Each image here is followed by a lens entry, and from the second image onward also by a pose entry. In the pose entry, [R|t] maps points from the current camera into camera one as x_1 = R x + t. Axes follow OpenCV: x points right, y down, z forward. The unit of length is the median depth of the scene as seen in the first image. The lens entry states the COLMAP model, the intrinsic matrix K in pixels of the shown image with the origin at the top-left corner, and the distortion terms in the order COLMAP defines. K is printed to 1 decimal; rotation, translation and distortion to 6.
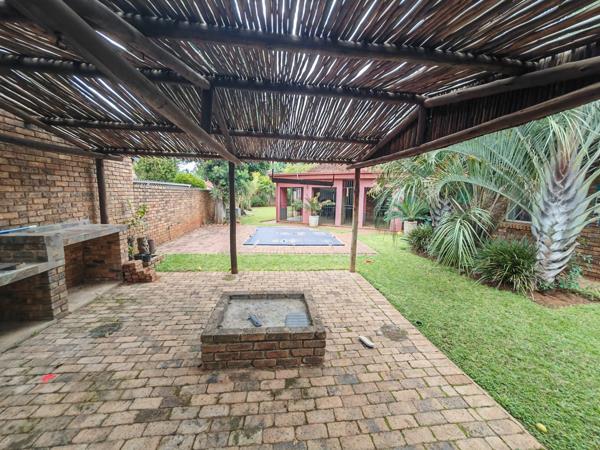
lens RADIAL K [[229.9, 0, 300.0], [0, 229.9, 225.0], [0, 0, 1]] dist [-0.002692, 0.000219]
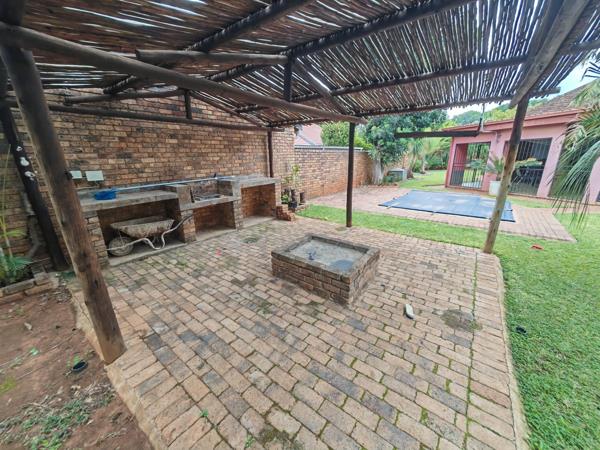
lens RADIAL K [[229.9, 0, 300.0], [0, 229.9, 225.0], [0, 0, 1]] dist [-0.002692, 0.000219]
pose [[0.716818, 0.166115, -0.677183, 0.489435], [-0.061701, 0.982508, 0.175700, 0.034226], [0.694524, -0.084163, 0.714529, 0.066112]]
